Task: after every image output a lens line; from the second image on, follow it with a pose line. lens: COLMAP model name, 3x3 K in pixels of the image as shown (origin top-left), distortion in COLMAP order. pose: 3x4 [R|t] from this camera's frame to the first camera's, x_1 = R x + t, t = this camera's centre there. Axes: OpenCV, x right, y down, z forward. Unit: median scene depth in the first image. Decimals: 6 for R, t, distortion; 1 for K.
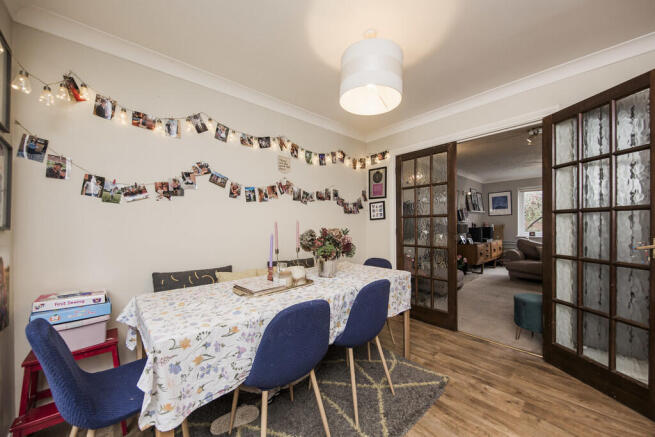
lens RADIAL K [[248.3, 0, 327.1], [0, 248.3, 224.7], [0, 0, 1]] dist [-0.001381, -0.000320]
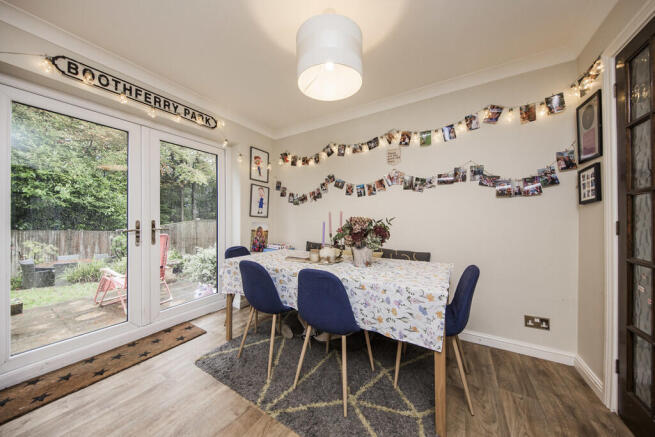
lens RADIAL K [[207.7, 0, 327.5], [0, 207.7, 221.3], [0, 0, 1]] dist [-0.002003, -0.000109]
pose [[0.285051, 0.021372, -0.958274, 0.611522], [0.005060, 0.999704, 0.023801, 0.006220], [0.958499, -0.011633, 0.284858, 0.505637]]
